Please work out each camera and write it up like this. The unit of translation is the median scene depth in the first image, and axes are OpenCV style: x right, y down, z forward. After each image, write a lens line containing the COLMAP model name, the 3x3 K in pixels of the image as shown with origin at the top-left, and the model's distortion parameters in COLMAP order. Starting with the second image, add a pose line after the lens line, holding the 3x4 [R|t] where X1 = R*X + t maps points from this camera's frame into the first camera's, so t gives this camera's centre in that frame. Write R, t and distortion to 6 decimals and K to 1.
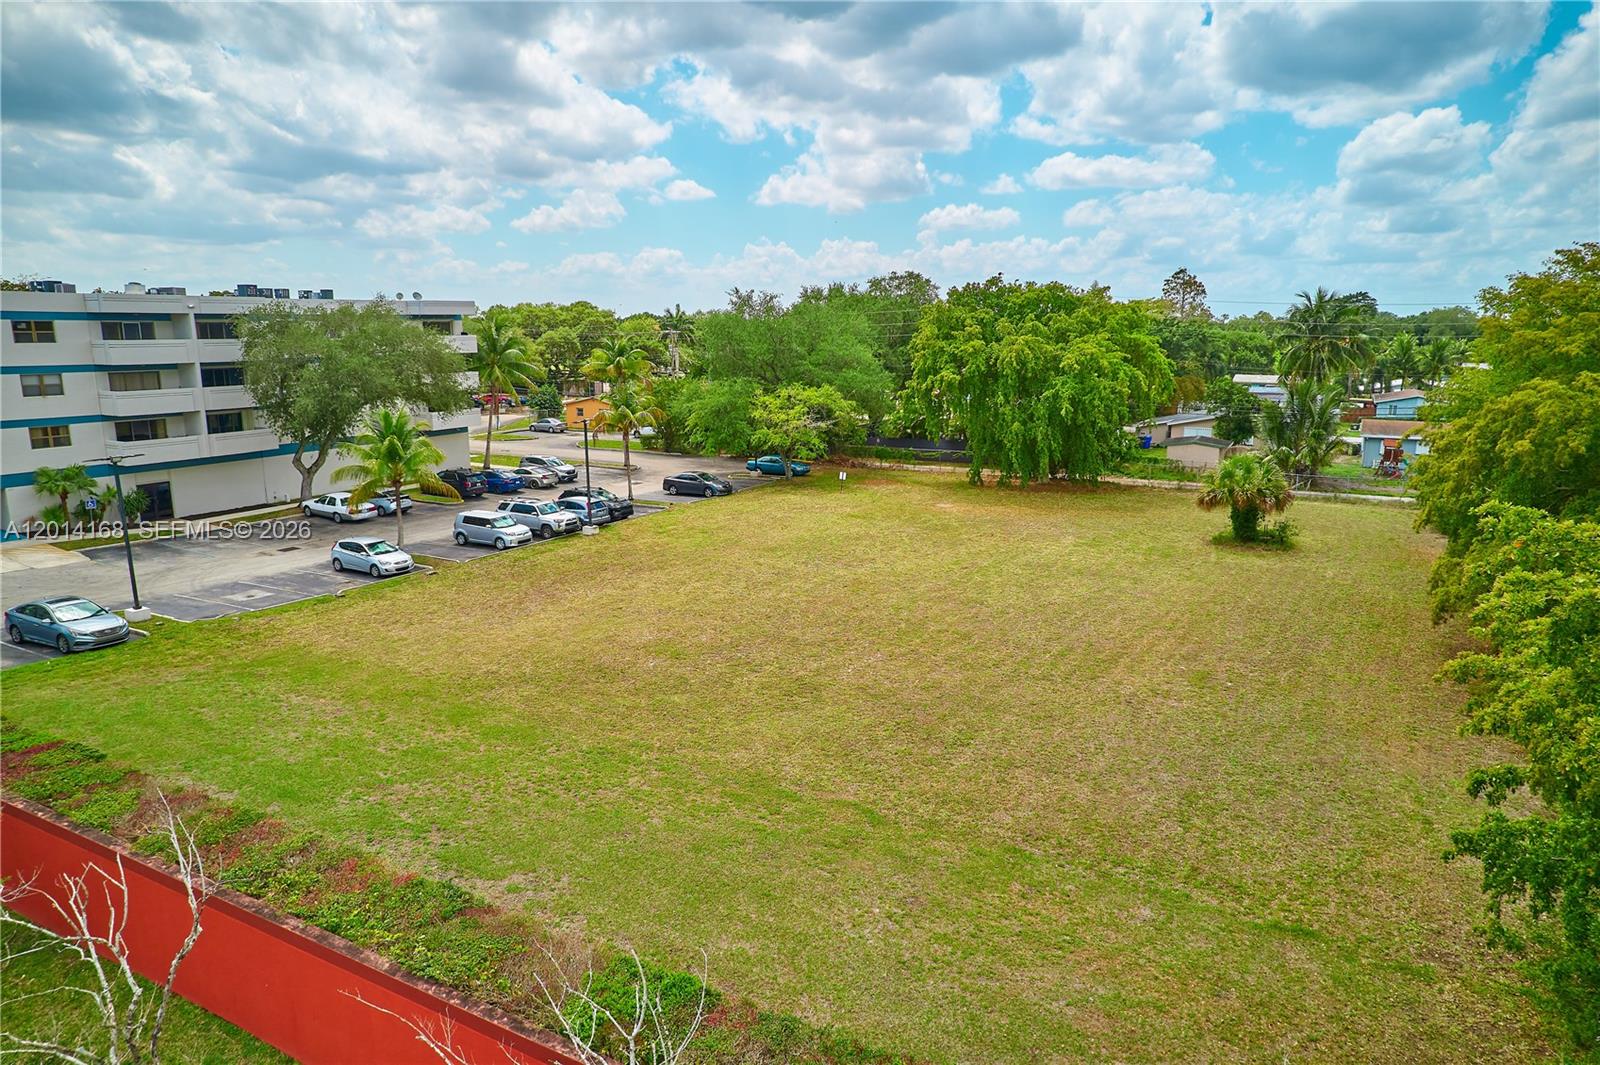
lens RADIAL K [[1019.2, 0, 798.2], [0, 1019.2, 538.8], [0, 0, 1]] dist [-0.090945, 0.091377]
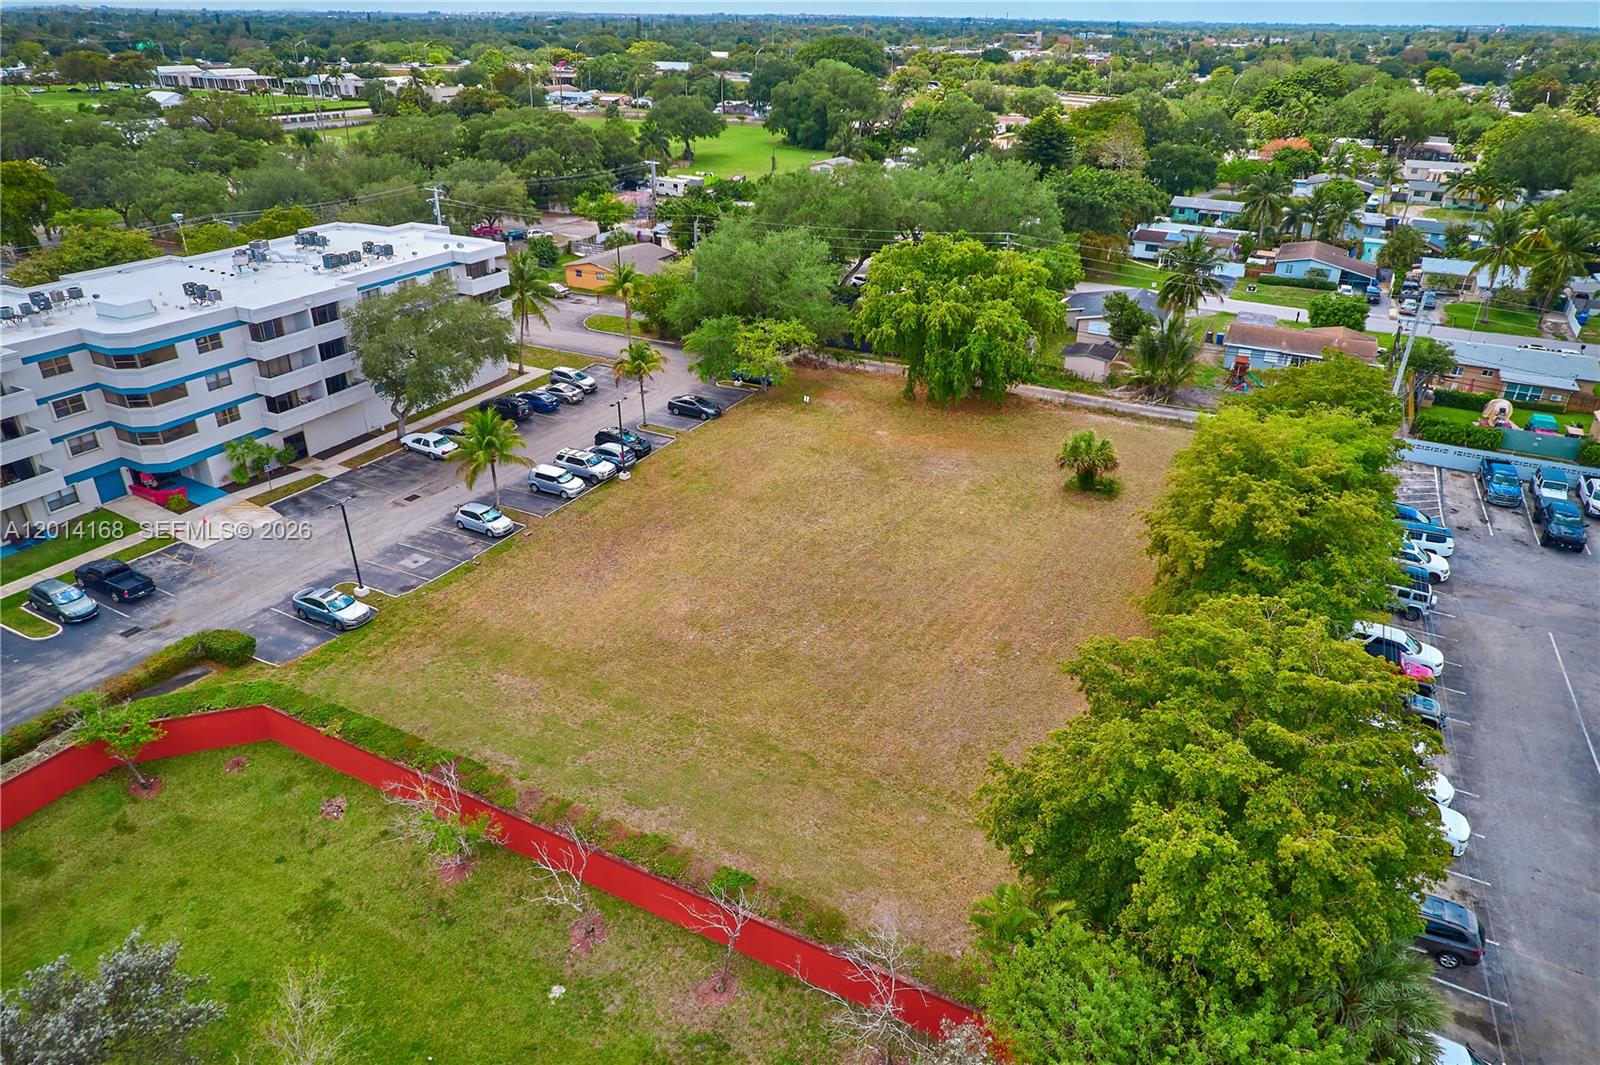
lens RADIAL K [[1019.2, 0, 798.2], [0, 1019.2, 538.8], [0, 0, 1]] dist [-0.090945, 0.091377]
pose [[0.999542, -0.003899, 0.030026, -0.008693], [-0.004435, 0.962124, 0.272577, -0.333992], [-0.029951, -0.272585, 0.961665, -0.409833]]
